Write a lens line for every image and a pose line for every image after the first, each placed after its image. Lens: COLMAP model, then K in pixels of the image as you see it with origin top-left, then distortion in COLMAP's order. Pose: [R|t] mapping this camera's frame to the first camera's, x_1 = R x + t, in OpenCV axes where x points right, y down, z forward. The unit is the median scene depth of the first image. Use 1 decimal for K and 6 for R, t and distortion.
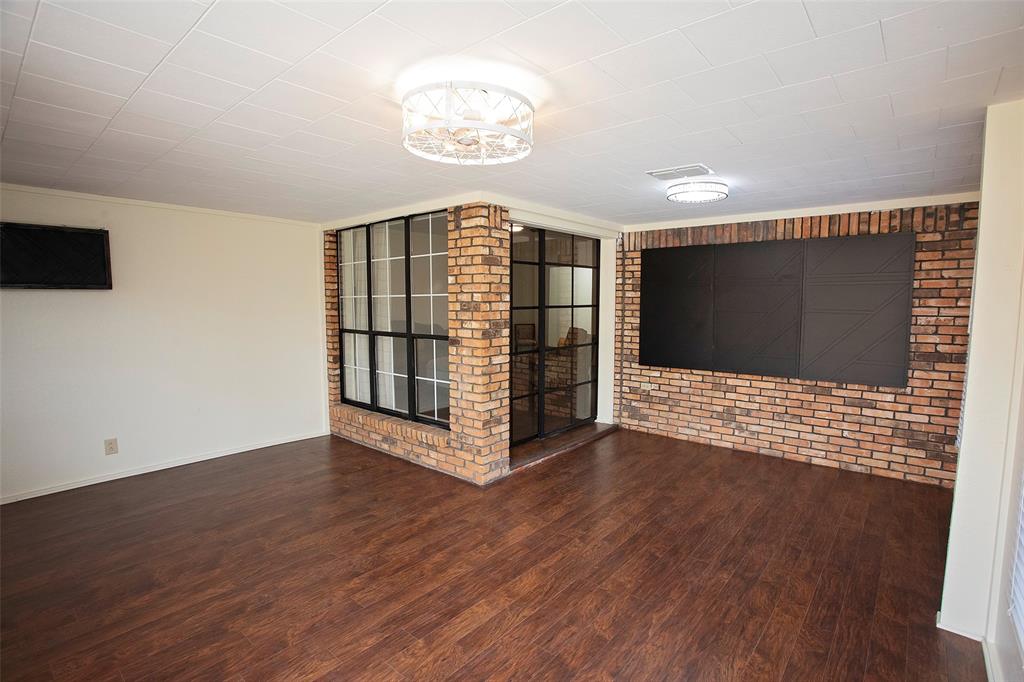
lens RADIAL K [[496.4, 0, 512.7], [0, 496.4, 347.0], [0, 0, 1]] dist [-0.073526, 0.033546]
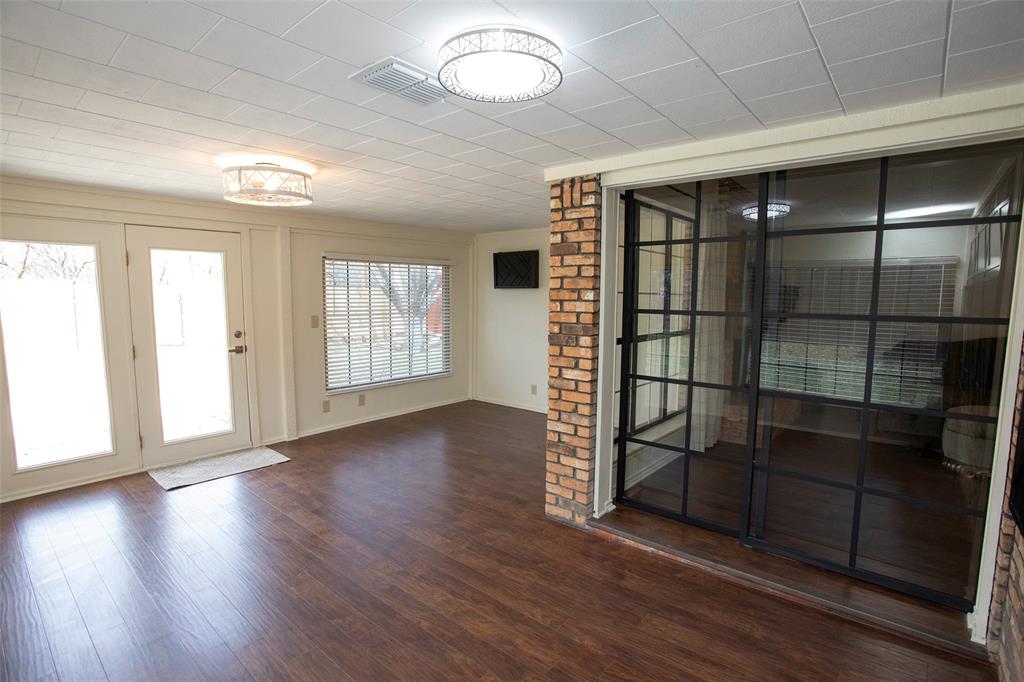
lens RADIAL K [[496.4, 0, 512.7], [0, 496.4, 347.0], [0, 0, 1]] dist [-0.073526, 0.033546]
pose [[0.002300, 0.105001, -0.994469, 0.754071], [-0.102773, 0.989231, 0.104210, -0.090149], [0.994702, 0.101965, 0.013066, 0.897964]]
